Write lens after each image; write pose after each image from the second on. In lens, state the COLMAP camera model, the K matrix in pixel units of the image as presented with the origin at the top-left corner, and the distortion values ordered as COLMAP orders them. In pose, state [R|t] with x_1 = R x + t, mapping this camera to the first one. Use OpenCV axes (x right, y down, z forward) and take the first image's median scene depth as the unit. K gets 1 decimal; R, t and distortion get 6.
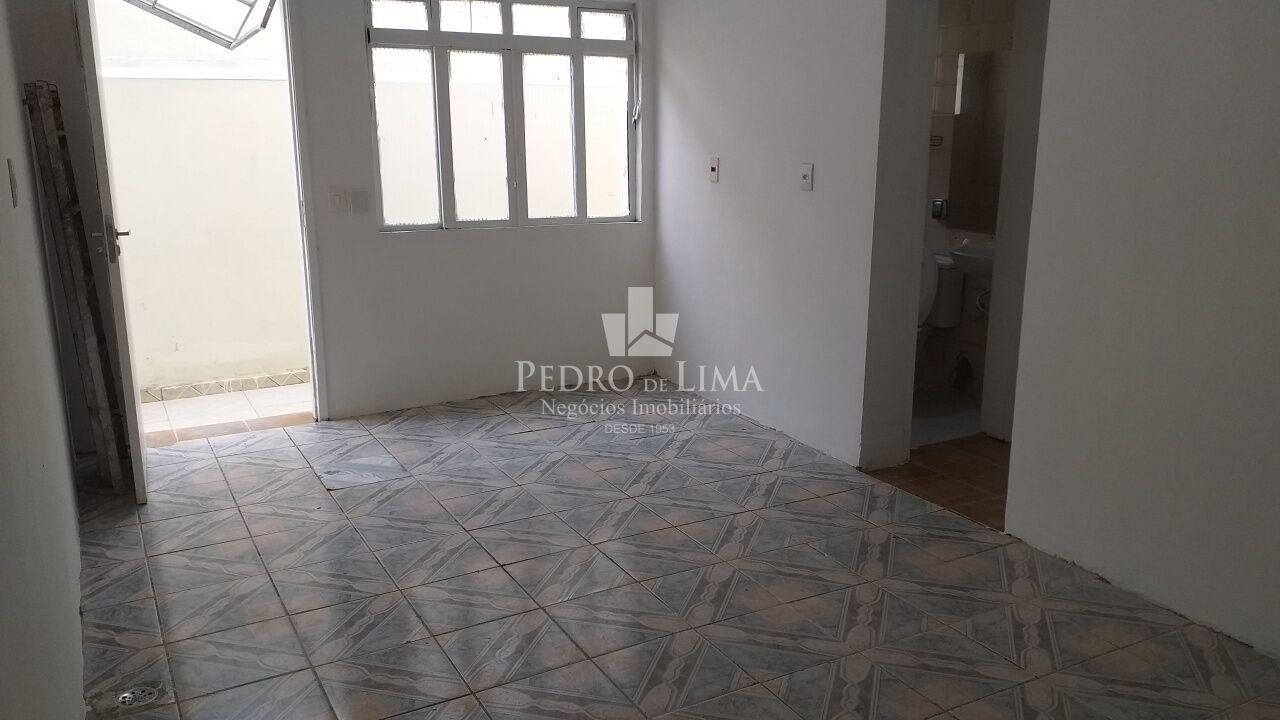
lens RADIAL K [[1001.3, 0, 661.7], [0, 1001.3, 358.5], [0, 0, 1]] dist [0.228490, -0.633044]
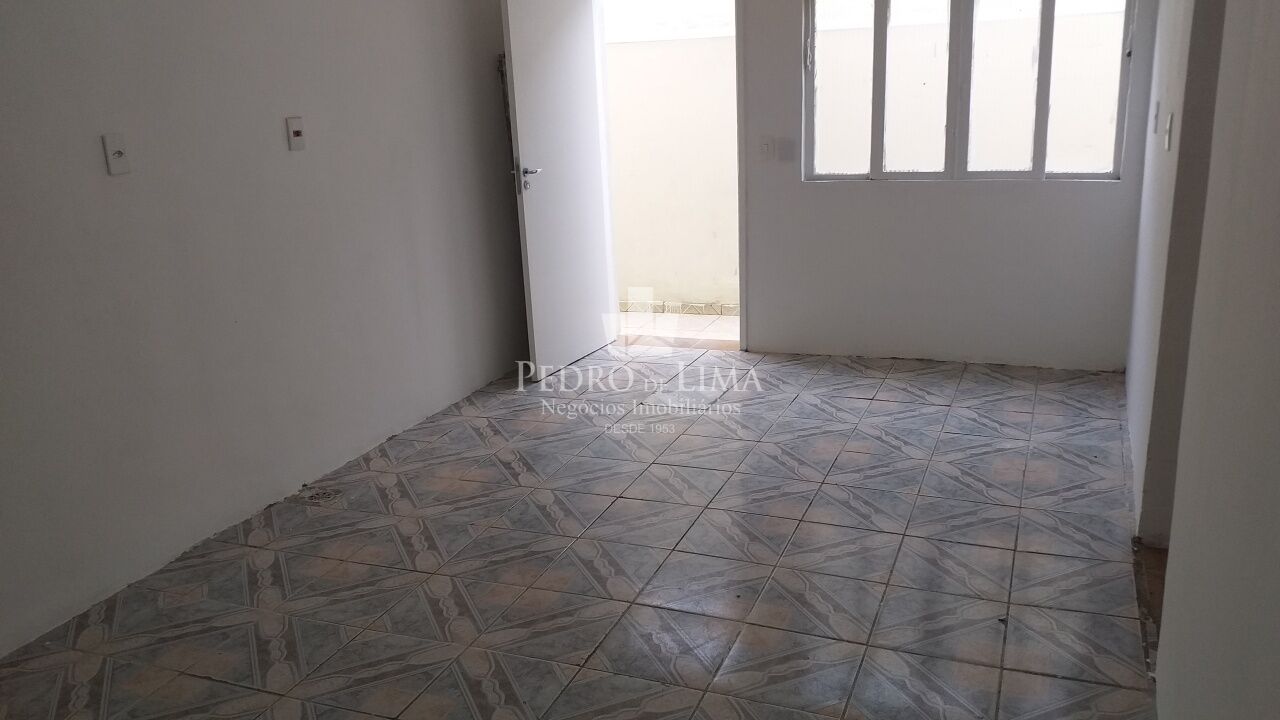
lens RADIAL K [[995.6, 0, 642.1], [0, 995.6, 387.6], [0, 0, 1]] dist [0.074616, -0.000475]
pose [[0.616215, 0.207210, -0.759831, 0.442931], [-0.135696, 0.978275, 0.156733, -0.056048], [0.775800, 0.006524, 0.630945, 0.232186]]
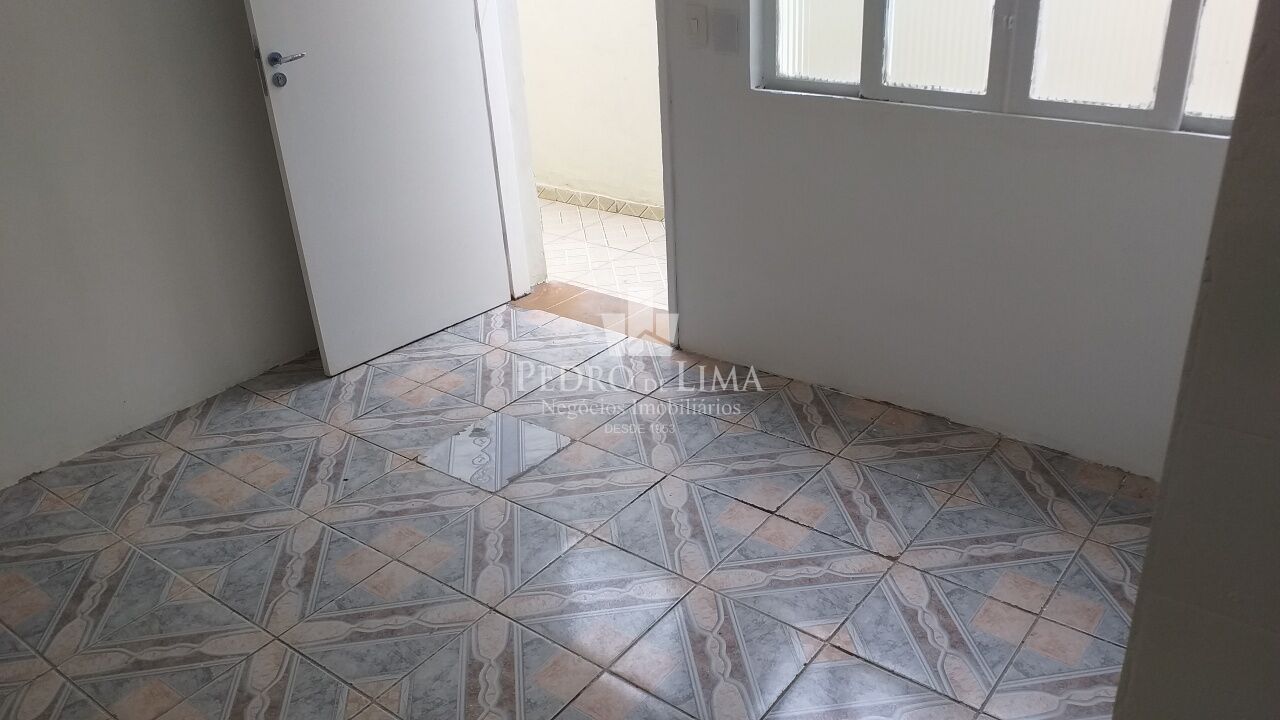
lens RADIAL K [[1001.3, 0, 661.7], [0, 1001.3, 358.5], [0, 0, 1]] dist [0.228490, -0.633044]
pose [[0.395200, 0.390801, -0.831319, 0.259674], [-0.165509, 0.920472, 0.354030, -0.182012], [0.903562, -0.002322, 0.428452, 0.700834]]
